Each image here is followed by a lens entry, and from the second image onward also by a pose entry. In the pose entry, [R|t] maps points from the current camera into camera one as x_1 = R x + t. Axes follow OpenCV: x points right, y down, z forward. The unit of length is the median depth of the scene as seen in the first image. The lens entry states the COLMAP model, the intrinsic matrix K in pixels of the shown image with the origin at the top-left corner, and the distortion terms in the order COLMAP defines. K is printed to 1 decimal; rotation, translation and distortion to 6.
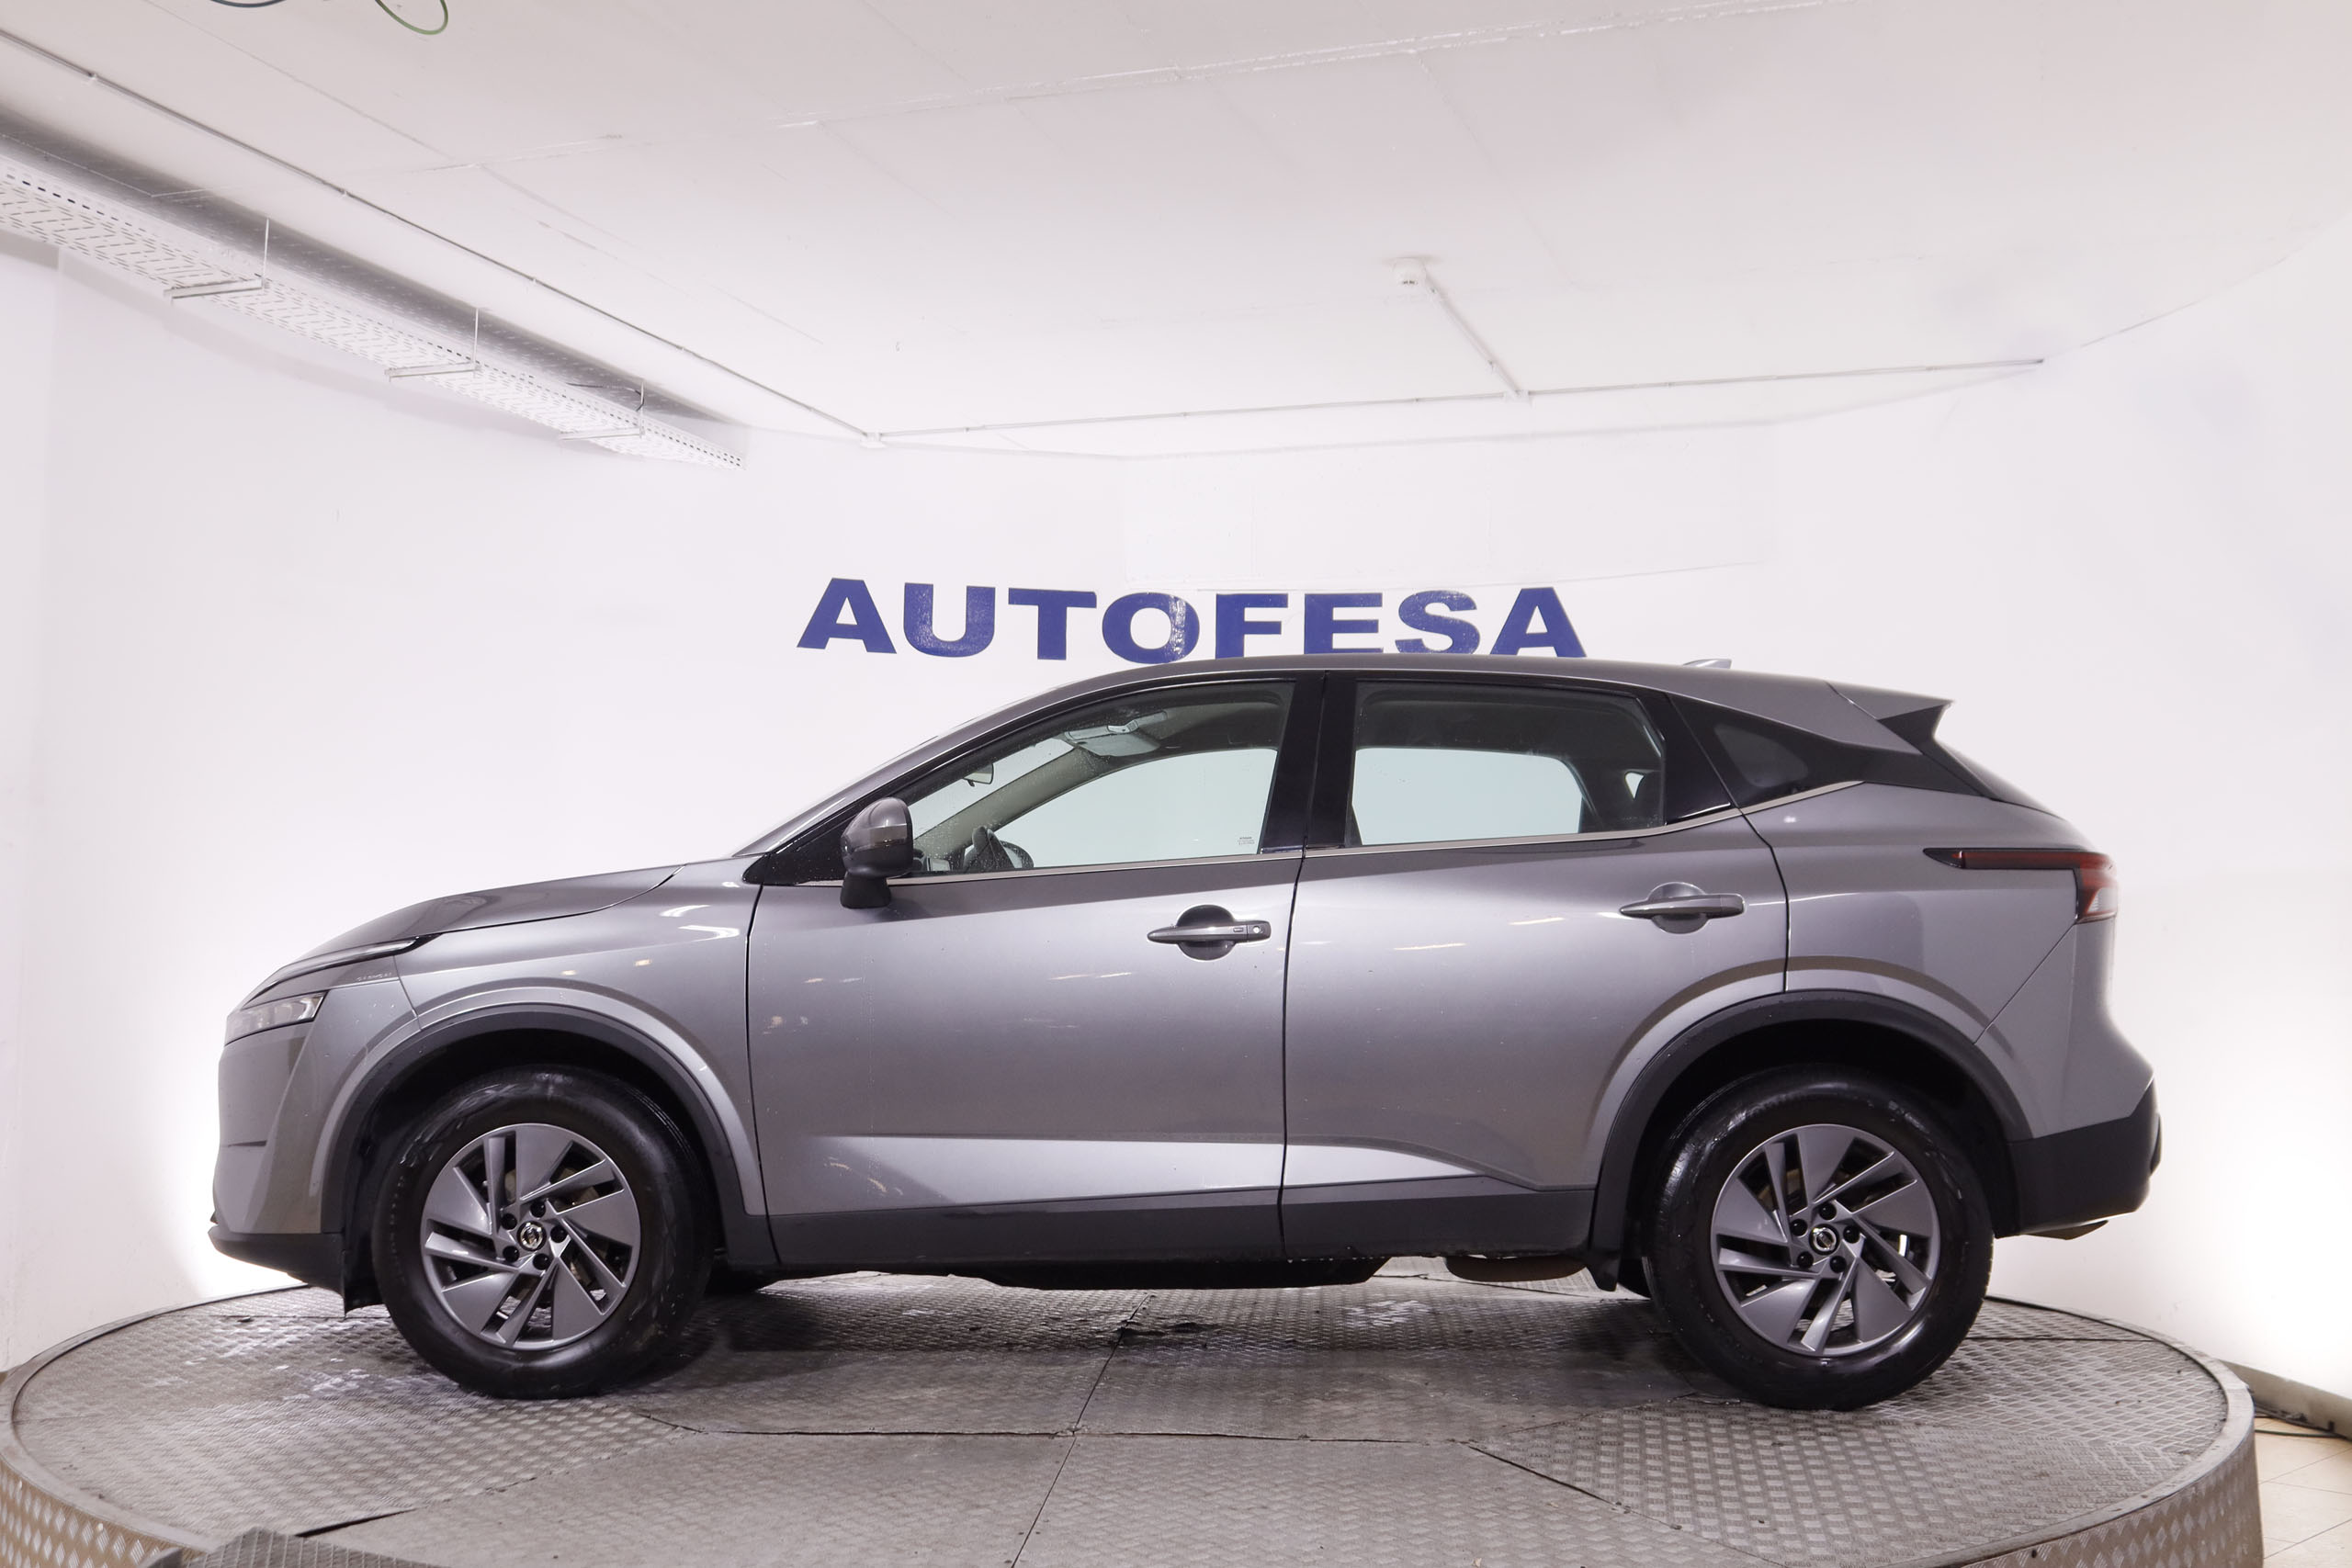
lens RADIAL K [[2373.3, 0, 1170.3], [0, 2373.3, 788.0], [0, 0, 1]] dist [-0.145377, 0.130594]
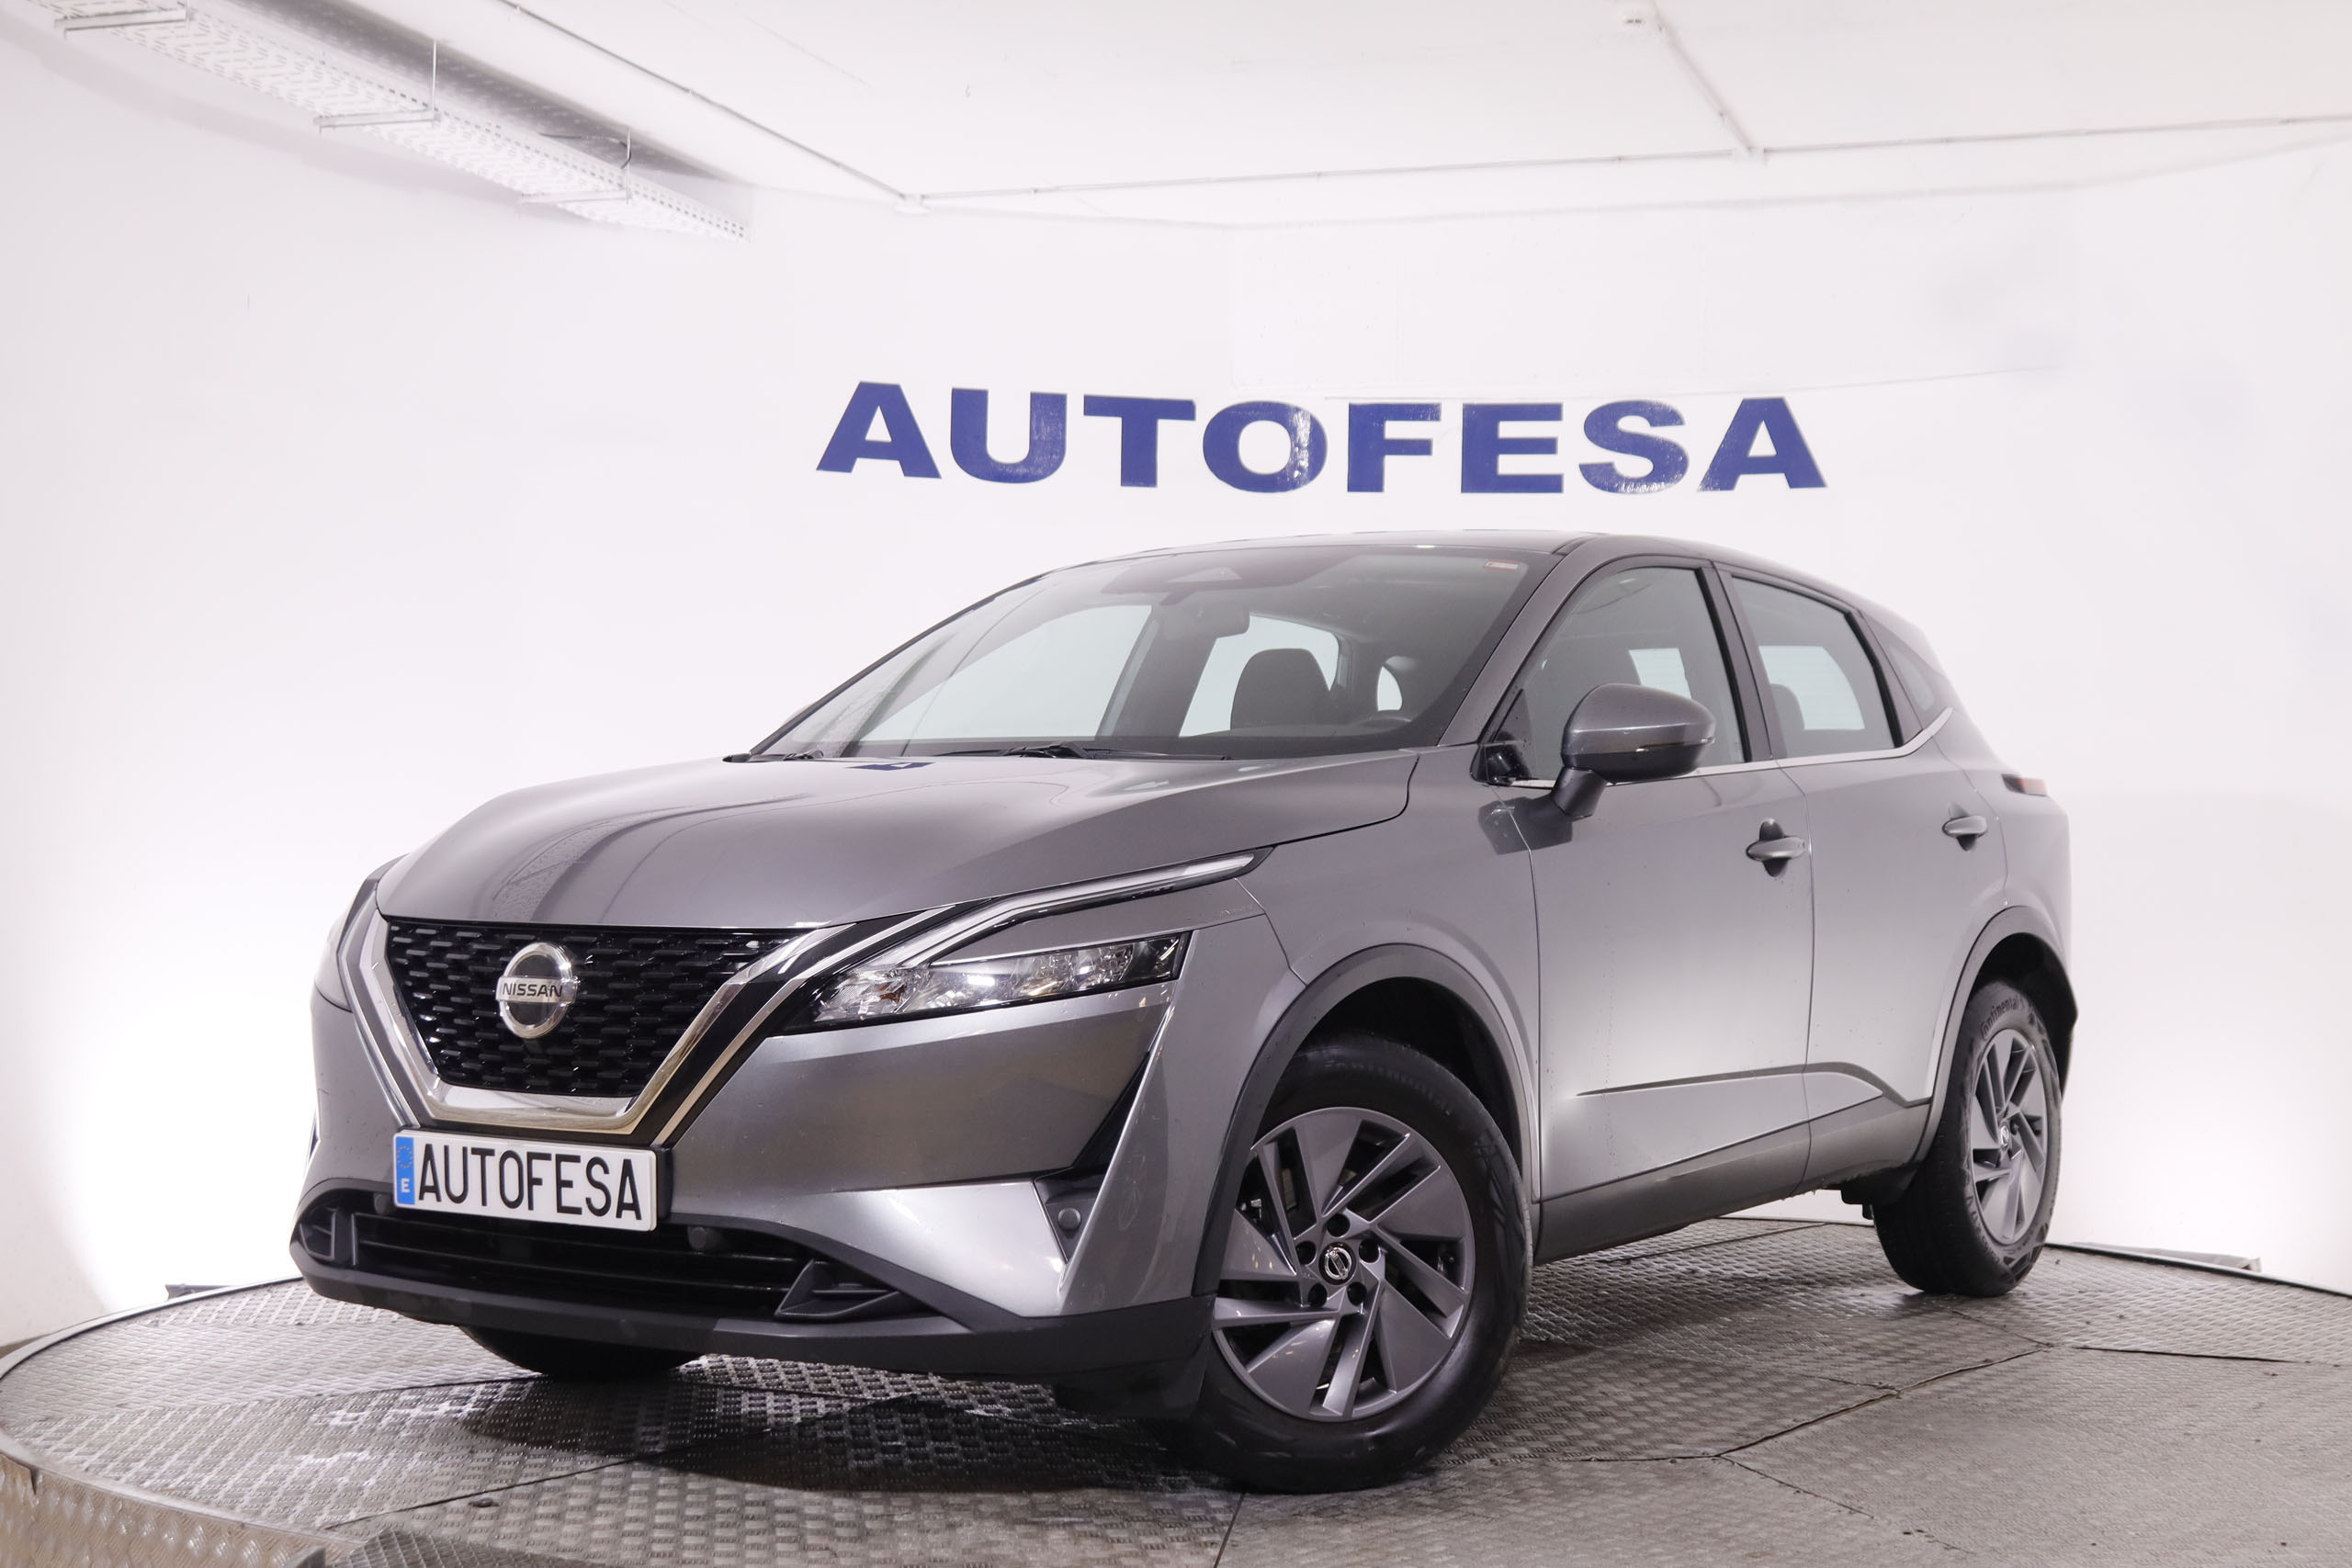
lens RADIAL K [[3209.6, 0, 1185.0], [0, 3209.6, 790.7], [0, 0, 1]] dist [-0.078226, 0.121703]
pose [[0.999991, 0.003959, -0.001461, -0.040973], [-0.003885, 0.998861, 0.047565, -0.005702], [0.001648, -0.047559, 0.998867, -0.074233]]
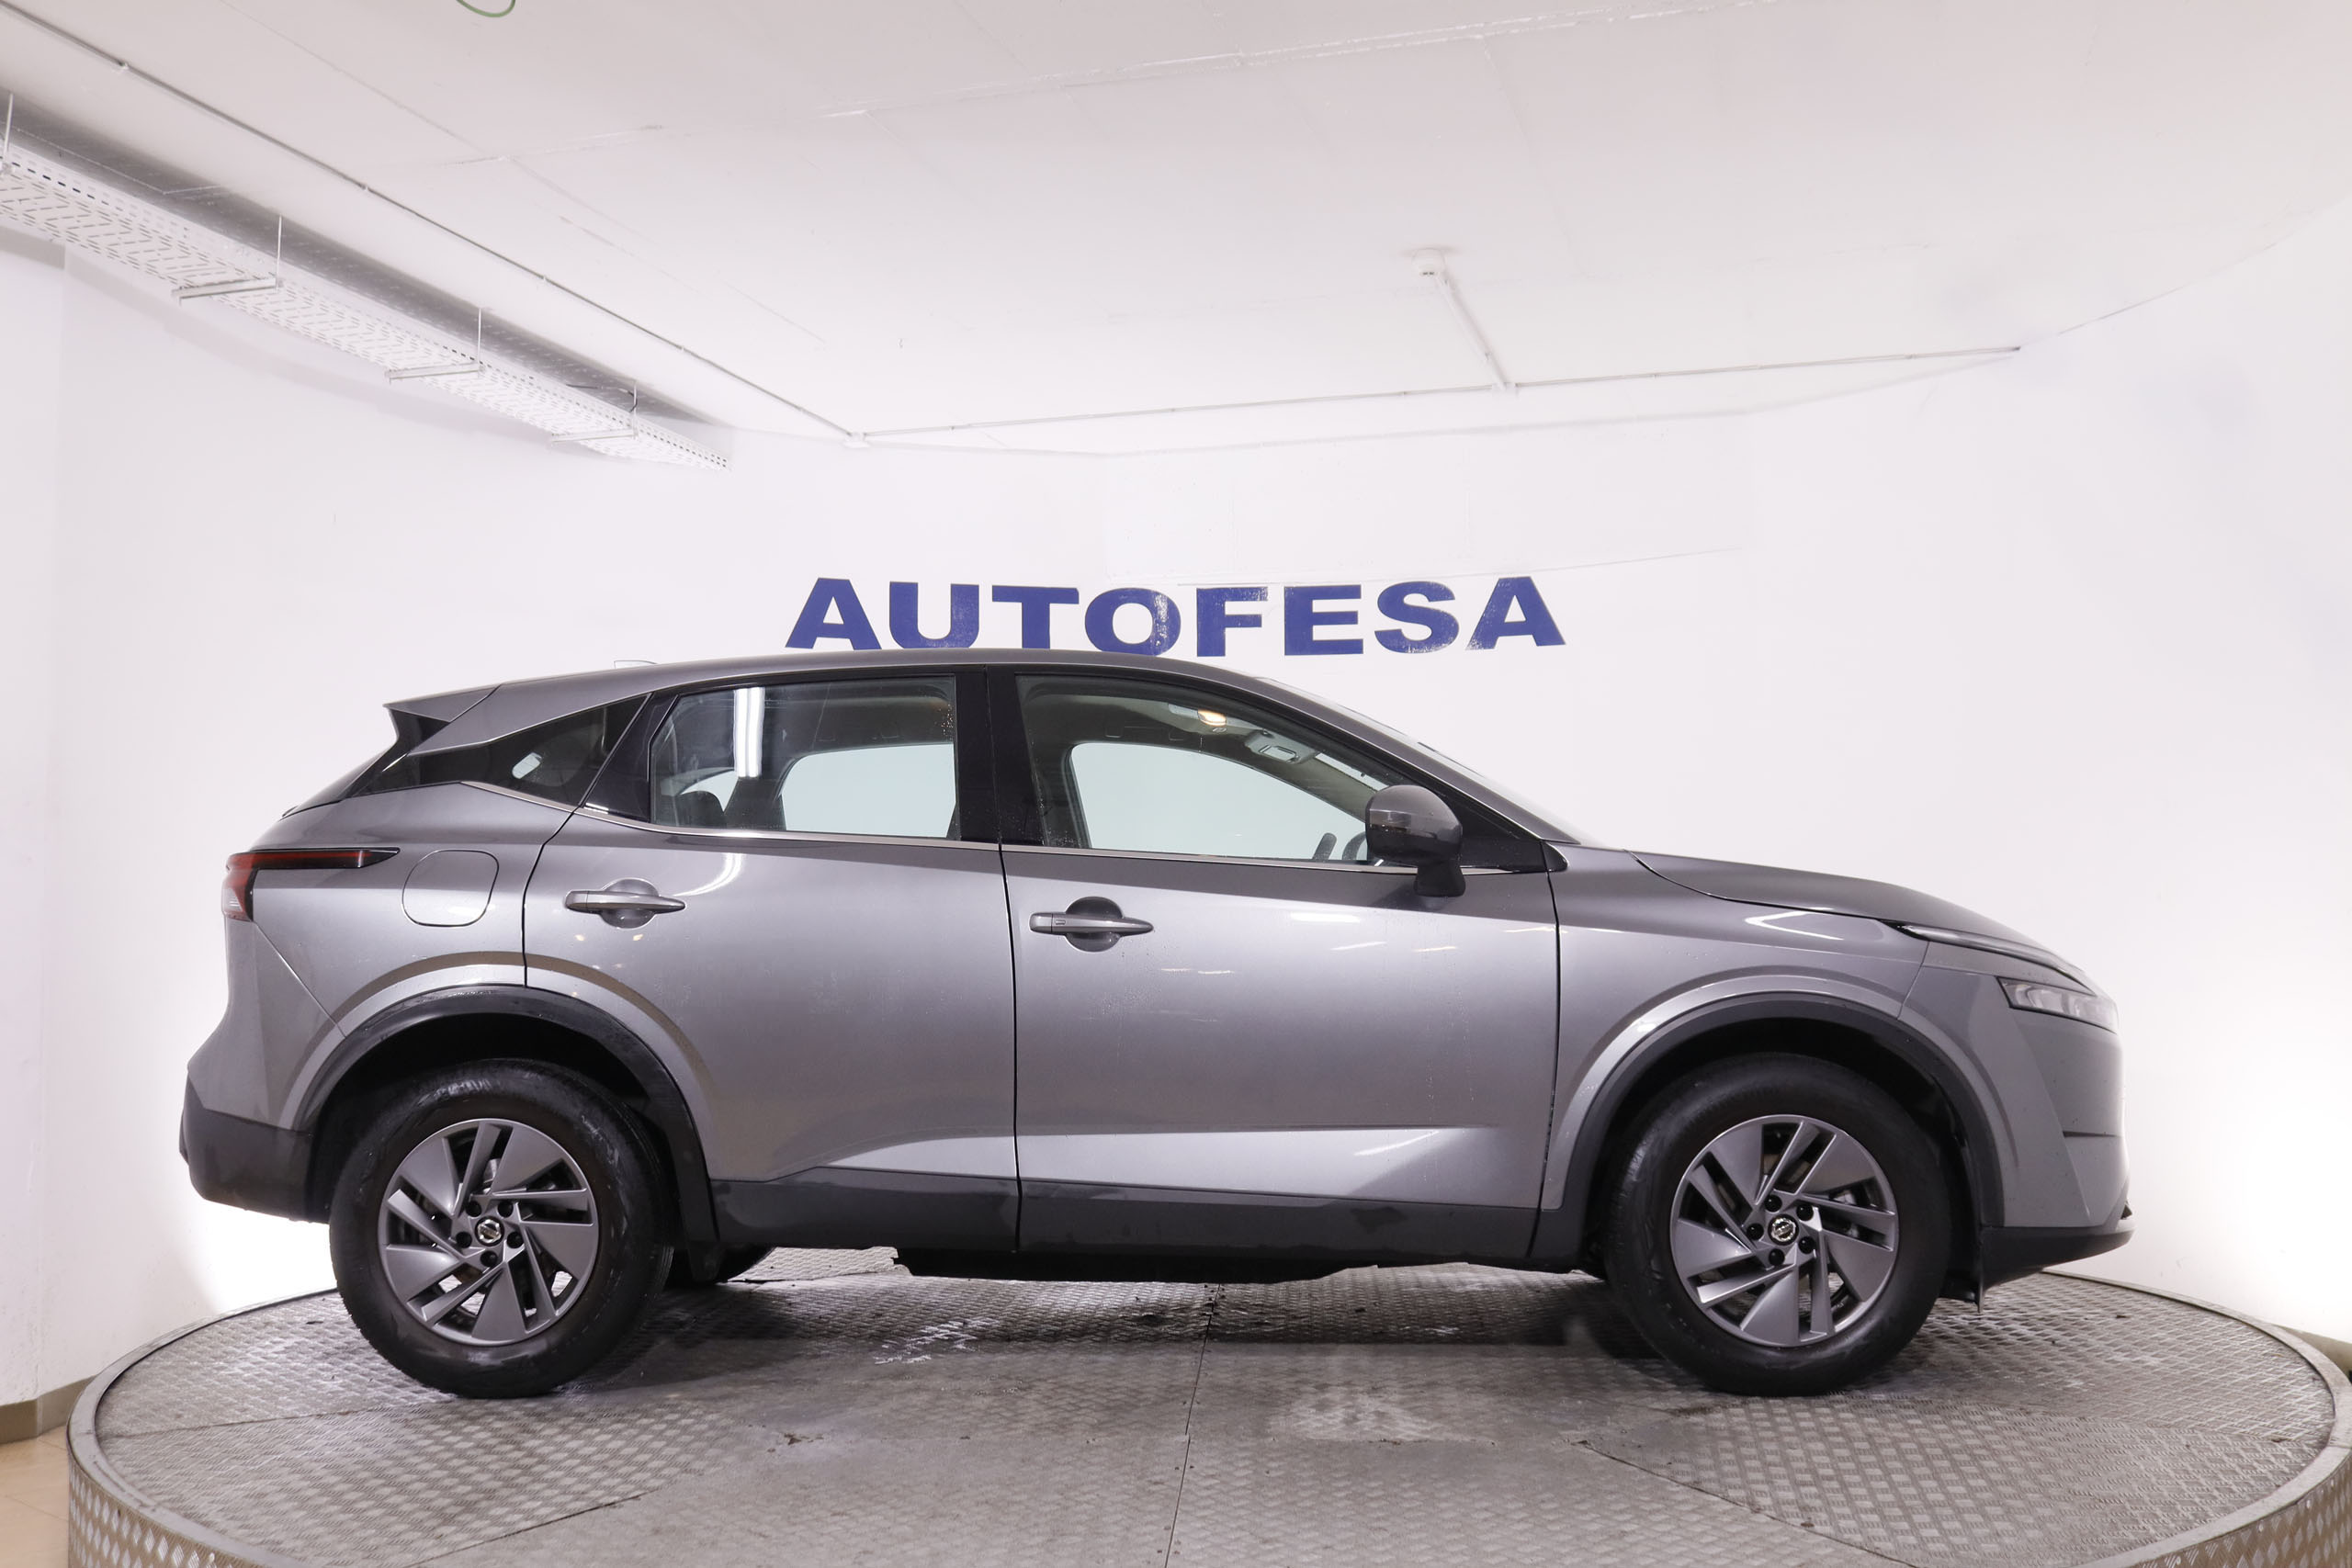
lens RADIAL K [[2302.6, 0, 1176.0], [0, 2302.6, 784.0], [0, 0, 1]] dist [-0.145498, 0.120272]
pose [[0.998443, -0.018957, 0.052453, -0.053709], [0.018934, 0.999820, 0.000947, 0.000690], [-0.052461, 0.000047, 0.998623, 0.026125]]
